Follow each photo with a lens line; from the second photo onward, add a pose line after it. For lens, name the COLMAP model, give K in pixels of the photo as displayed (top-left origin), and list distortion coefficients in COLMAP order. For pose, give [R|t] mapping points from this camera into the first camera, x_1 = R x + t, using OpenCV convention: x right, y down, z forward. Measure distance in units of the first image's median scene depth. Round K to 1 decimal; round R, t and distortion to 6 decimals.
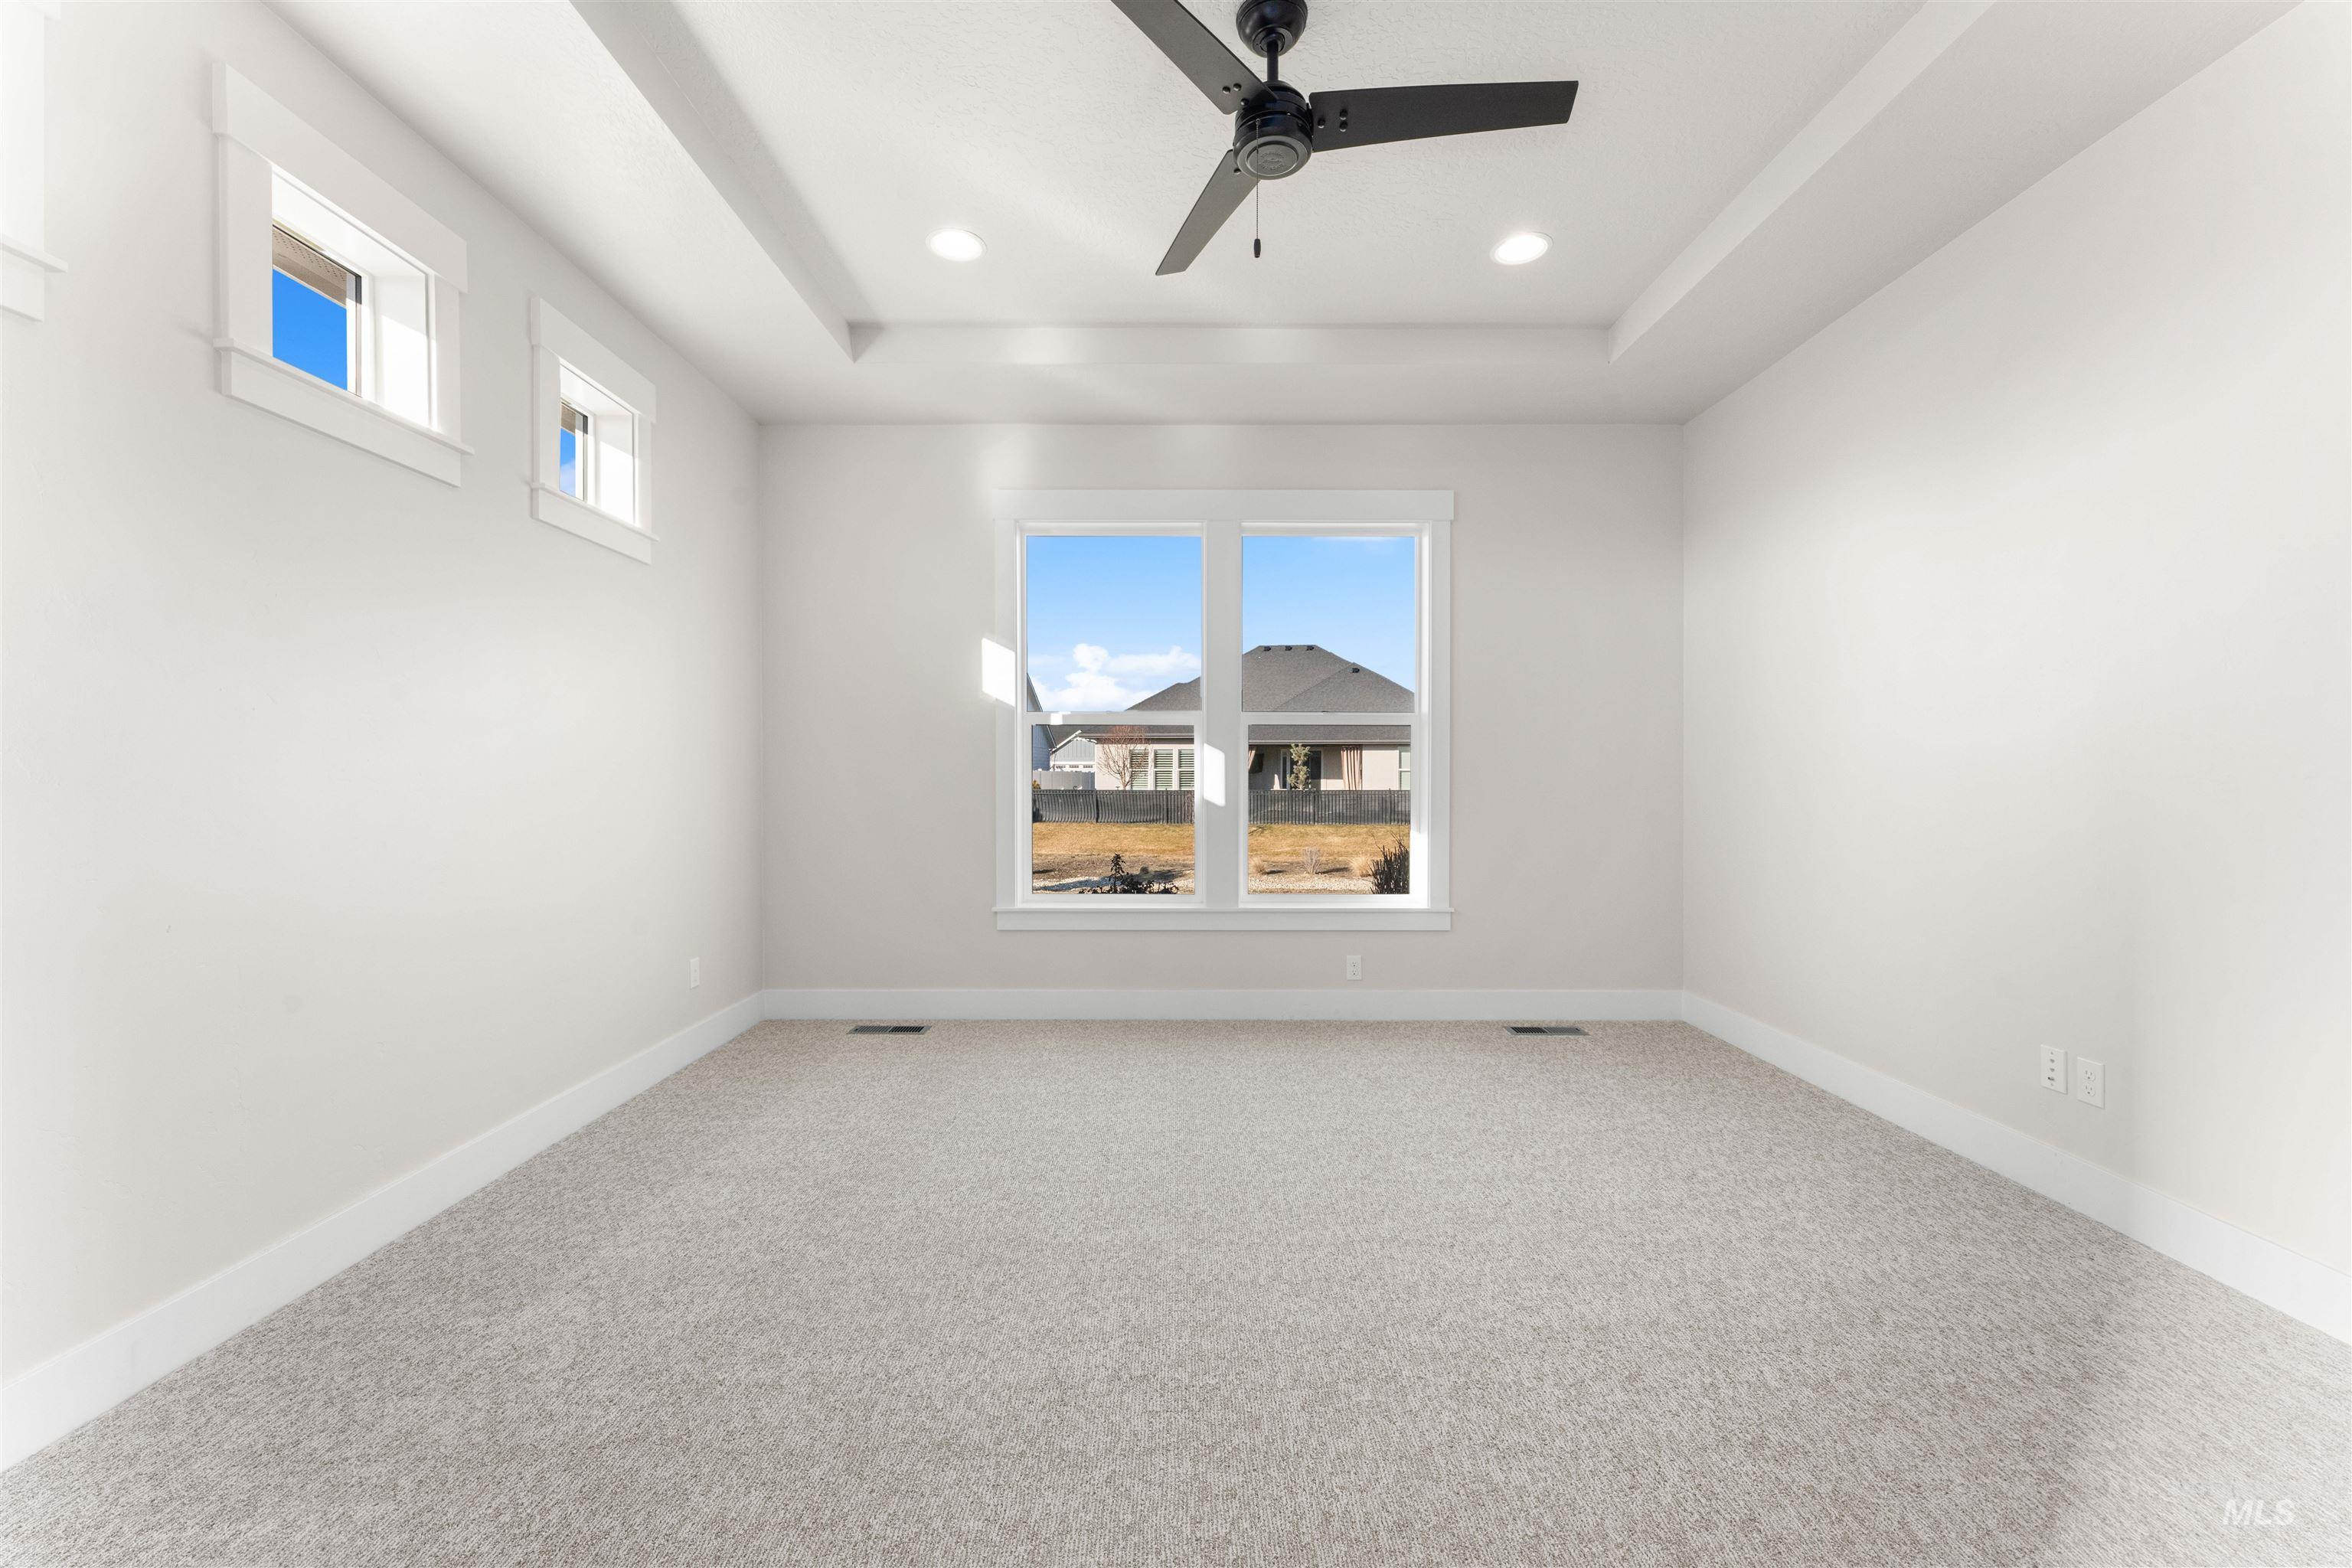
lens RADIAL K [[939.1, 0, 1193.4], [0, 939.1, 784.6], [0, 0, 1]] dist [0.001082, -0.001544]
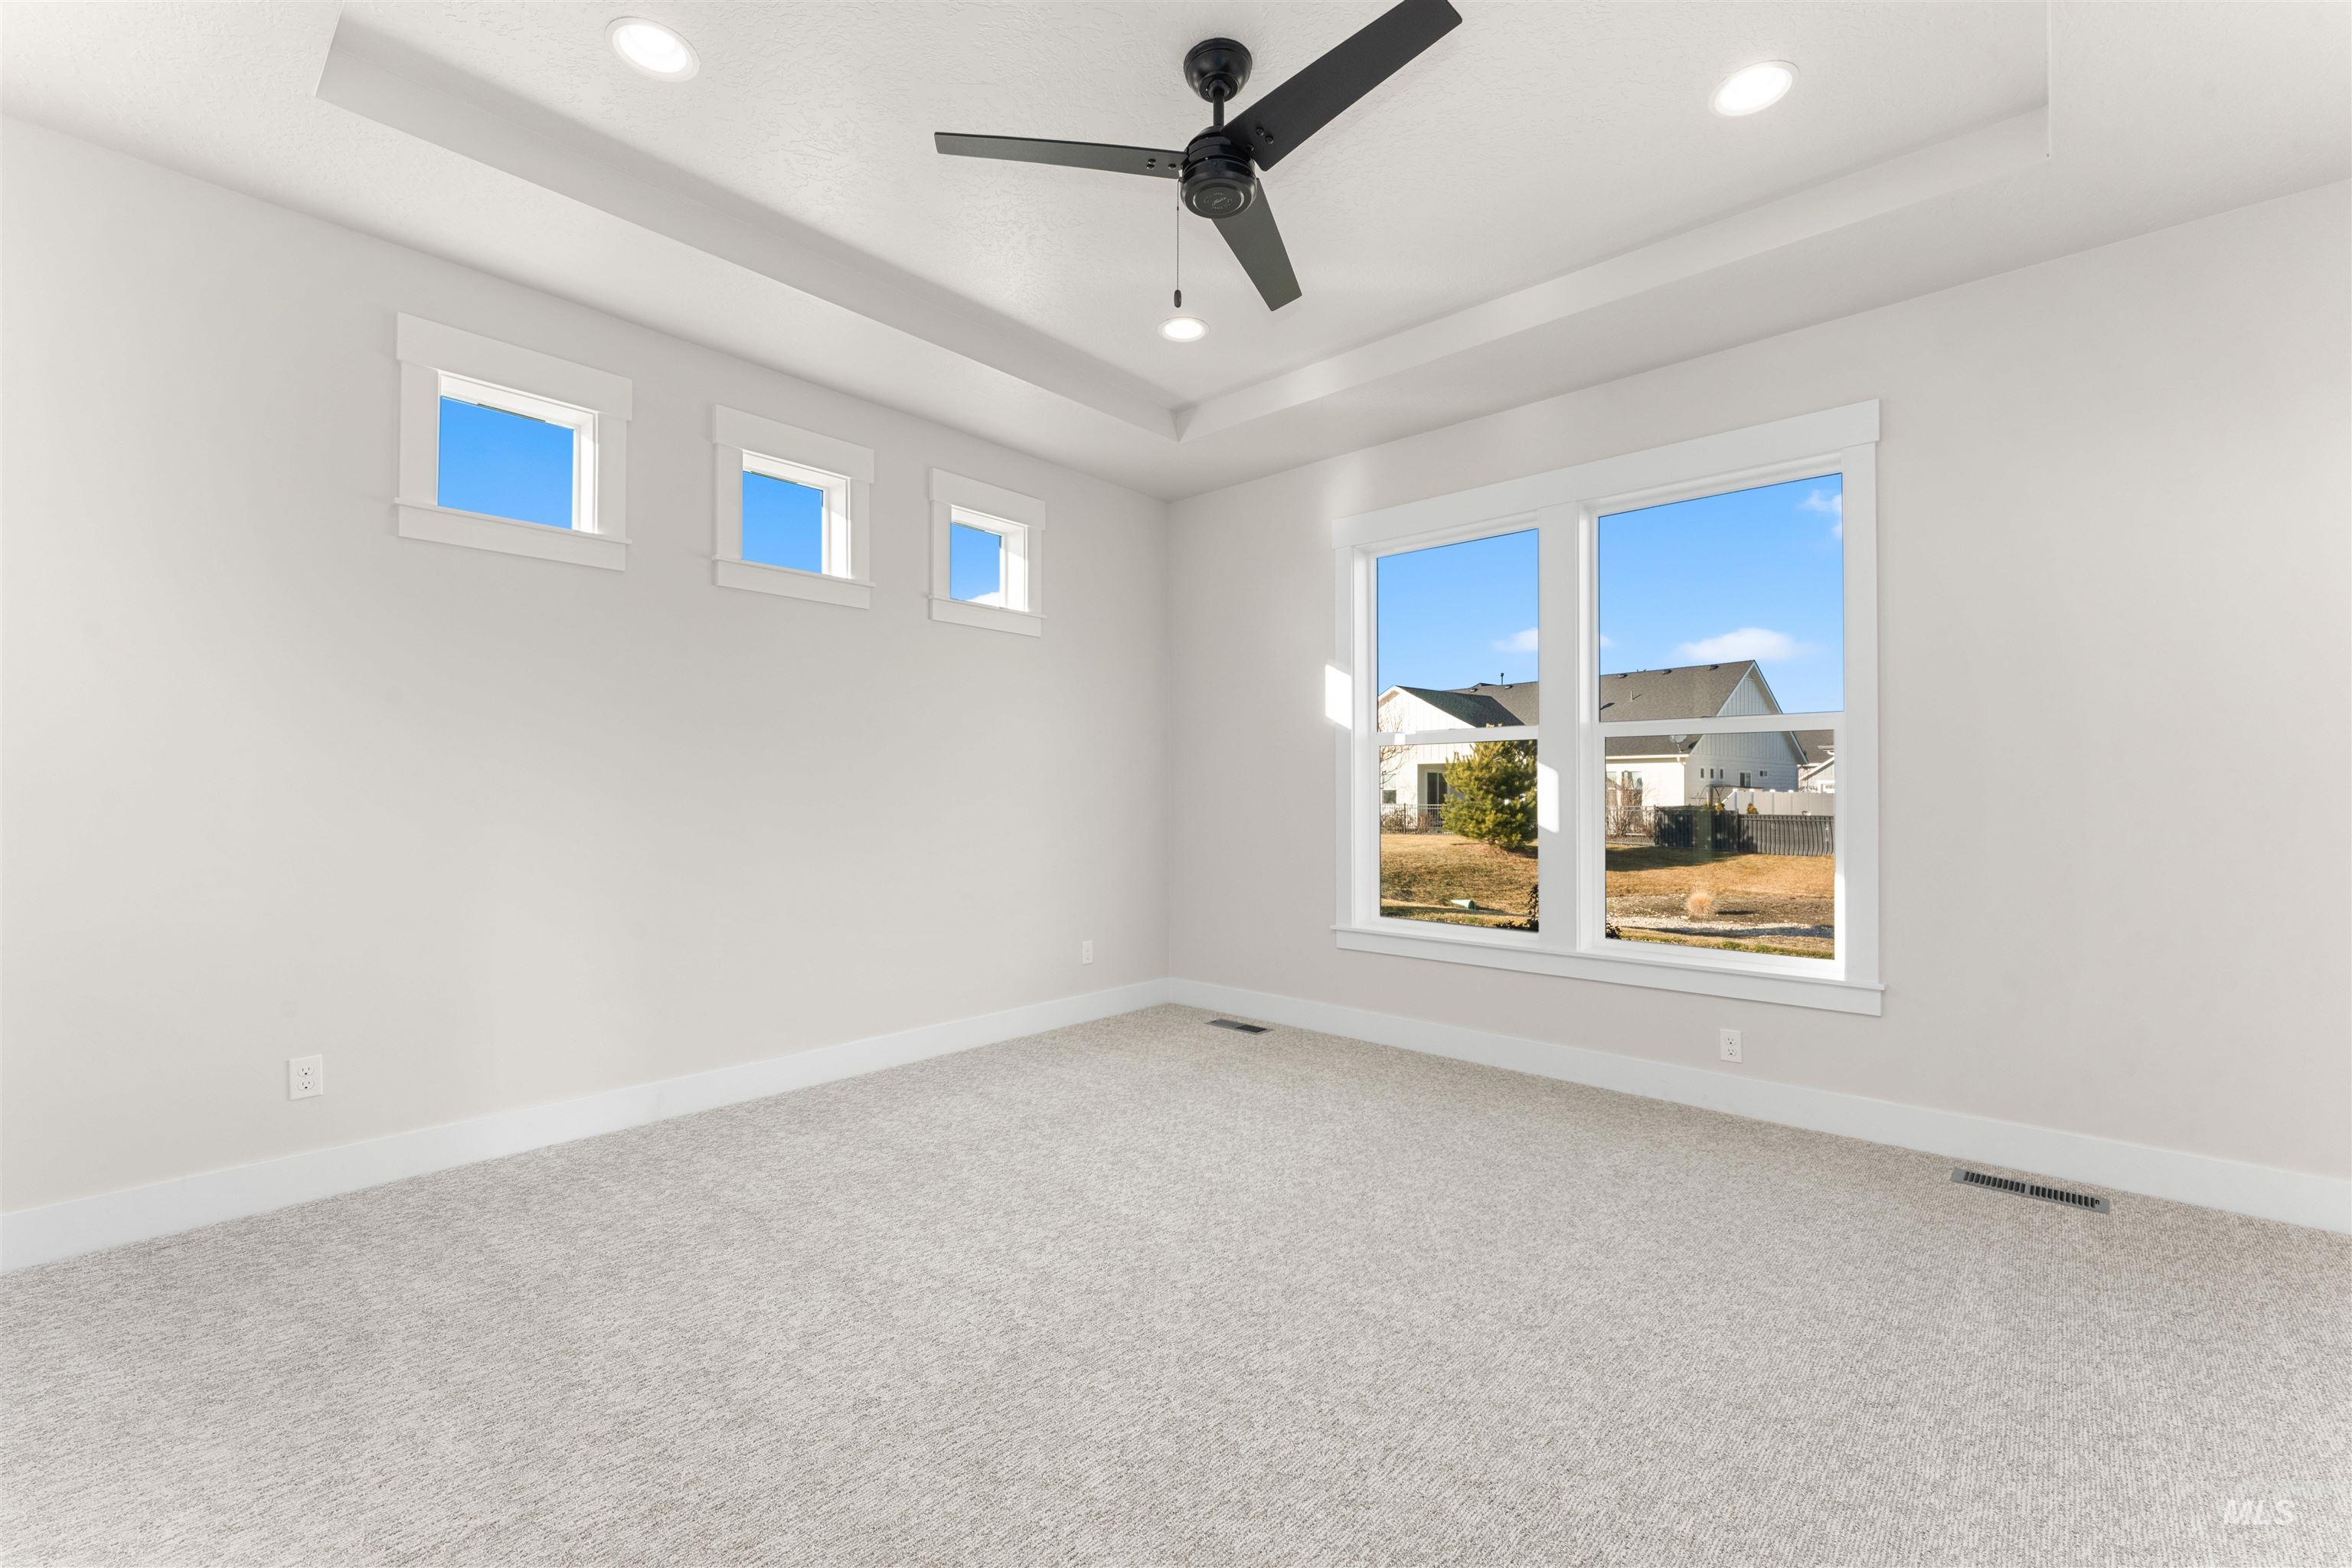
lens RADIAL K [[986.5, 0, 1180.3], [0, 986.5, 786.5], [0, 0, 1]] dist [0.001715, -0.001183]
pose [[0.734108, -0.006575, -0.679001, 0.533020], [-0.007528, 0.999813, -0.017821, -0.000254], [0.678991, 0.018194, 0.733921, 0.125045]]
